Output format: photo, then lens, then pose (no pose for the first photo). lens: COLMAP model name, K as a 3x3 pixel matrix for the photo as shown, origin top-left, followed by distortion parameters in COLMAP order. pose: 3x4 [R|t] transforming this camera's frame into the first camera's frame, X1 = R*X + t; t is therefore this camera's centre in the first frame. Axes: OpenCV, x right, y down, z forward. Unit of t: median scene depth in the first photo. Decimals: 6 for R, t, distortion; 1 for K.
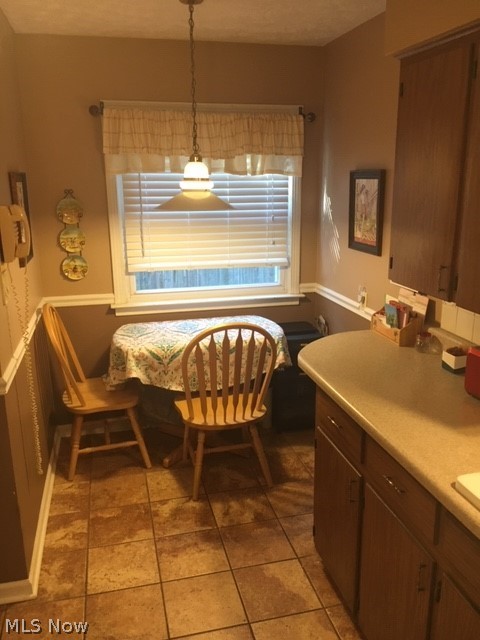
lens RADIAL K [[546.1, 0, 241.7], [0, 546.1, 320.2], [0, 0, 1]] dist [0.068878, -0.047302]
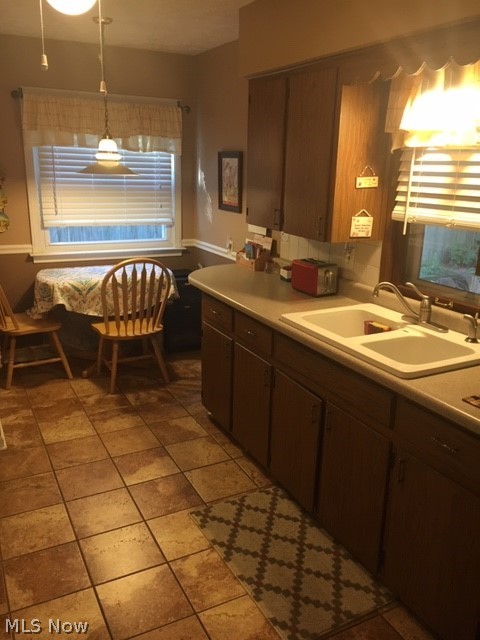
lens RADIAL K [[546.1, 0, 241.1], [0, 546.1, 317.9], [0, 0, 1]] dist [0.068878, -0.047302]
pose [[0.971464, -0.033342, 0.234830, -0.084323], [0.027823, 0.999254, 0.026778, 0.109751], [-0.235548, -0.019480, 0.971668, -0.360319]]
